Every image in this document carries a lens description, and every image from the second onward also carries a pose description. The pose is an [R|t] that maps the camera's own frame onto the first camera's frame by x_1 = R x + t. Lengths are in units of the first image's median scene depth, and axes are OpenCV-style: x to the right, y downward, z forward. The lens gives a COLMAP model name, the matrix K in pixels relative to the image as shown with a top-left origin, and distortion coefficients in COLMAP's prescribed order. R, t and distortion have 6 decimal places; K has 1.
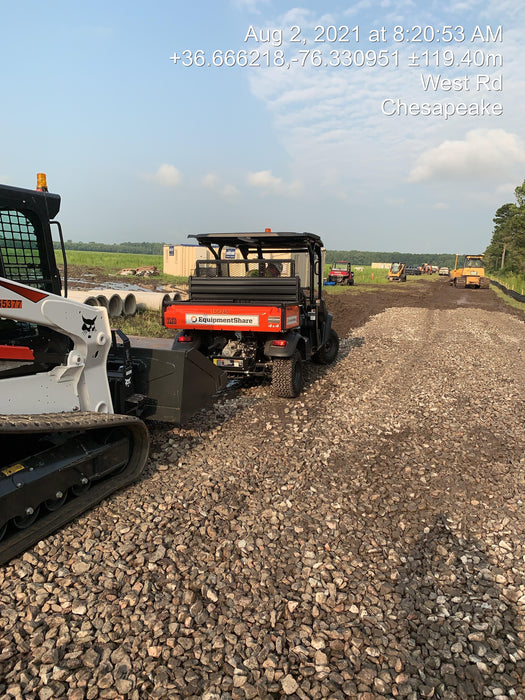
lens RADIAL K [[527.7, 0, 267.5], [0, 527.7, 349.3], [0, 0, 1]] dist [0.025593, -0.025123]
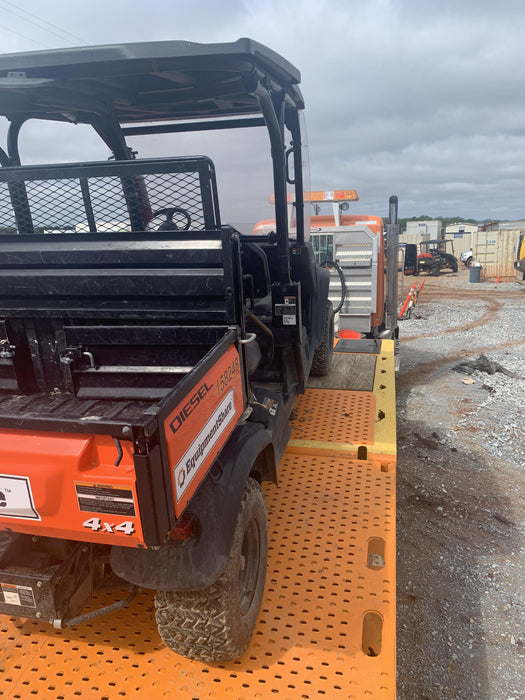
lens RADIAL K [[527.7, 0, 267.5], [0, 527.7, 349.3], [0, 0, 1]] dist [0.025593, -0.025123]
pose [[0.996573, -0.070919, 0.042572, 0.052063], [0.060424, 0.975652, 0.210835, -0.112518], [-0.056488, -0.207540, 0.976594, 0.619550]]
